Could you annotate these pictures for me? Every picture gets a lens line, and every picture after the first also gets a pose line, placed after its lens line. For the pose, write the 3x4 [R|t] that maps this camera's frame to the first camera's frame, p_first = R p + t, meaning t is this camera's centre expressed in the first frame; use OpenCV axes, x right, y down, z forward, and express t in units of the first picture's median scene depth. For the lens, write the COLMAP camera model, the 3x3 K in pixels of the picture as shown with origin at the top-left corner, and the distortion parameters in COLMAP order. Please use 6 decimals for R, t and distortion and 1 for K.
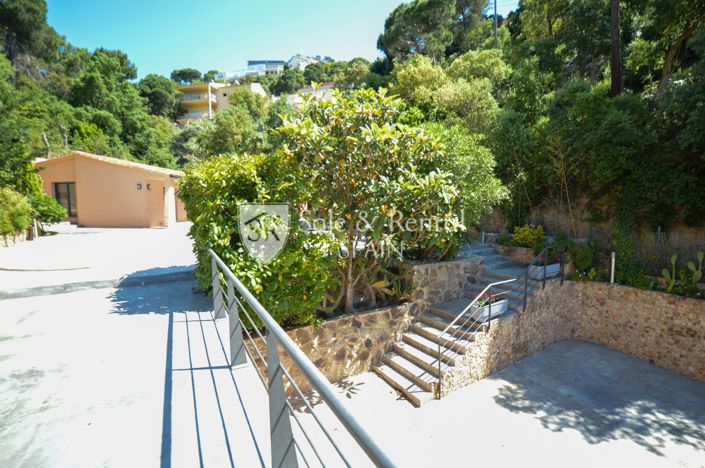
lens RADIAL K [[326.5, 0, 352.5], [0, 326.5, 234.0], [0, 0, 1]] dist [-0.037808, 0.015648]
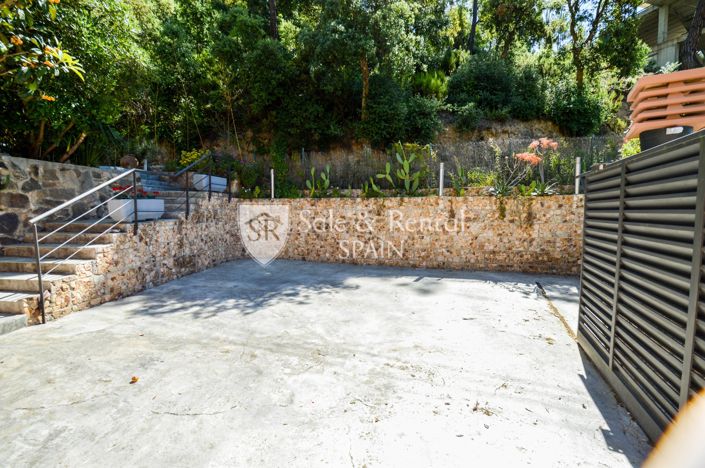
lens RADIAL K [[326.5, 0, 352.5], [0, 326.5, 234.0], [0, 0, 1]] dist [-0.037808, 0.015648]
pose [[0.637718, -0.049093, 0.768704, 0.147050], [0.052411, 0.998420, 0.020283, 0.284883], [-0.768485, 0.027354, 0.639283, 0.108905]]
